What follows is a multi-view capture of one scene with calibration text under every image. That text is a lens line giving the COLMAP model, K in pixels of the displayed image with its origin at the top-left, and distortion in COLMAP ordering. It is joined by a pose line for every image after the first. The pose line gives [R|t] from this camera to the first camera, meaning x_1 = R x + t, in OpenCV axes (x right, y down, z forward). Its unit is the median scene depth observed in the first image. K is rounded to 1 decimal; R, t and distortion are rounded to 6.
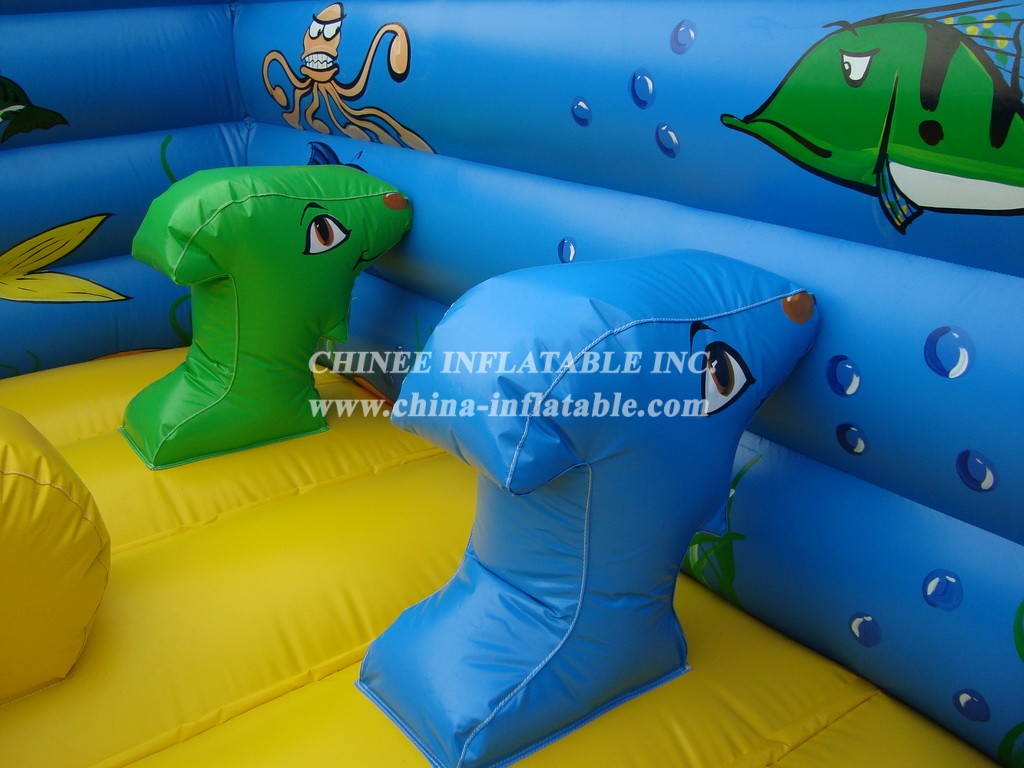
lens RADIAL K [[996.3, 0, 512.0], [0, 996.3, 384.0], [0, 0, 1]] dist [-0.194403, 0.185627]
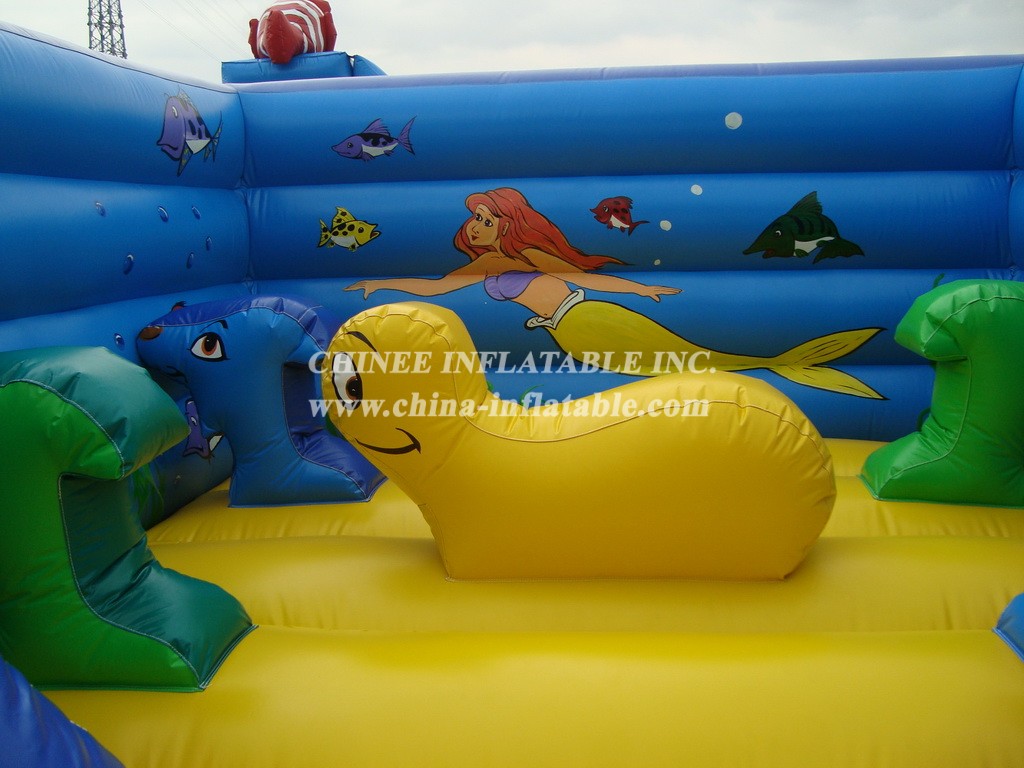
lens RADIAL K [[996.3, 0, 512.0], [0, 996.3, 384.0], [0, 0, 1]] dist [-0.194403, 0.185627]
pose [[0.720290, 0.111134, -0.684713, 0.137777], [-0.254997, 0.960390, -0.112368, 0.206314], [0.645104, 0.255538, 0.720098, -0.256628]]
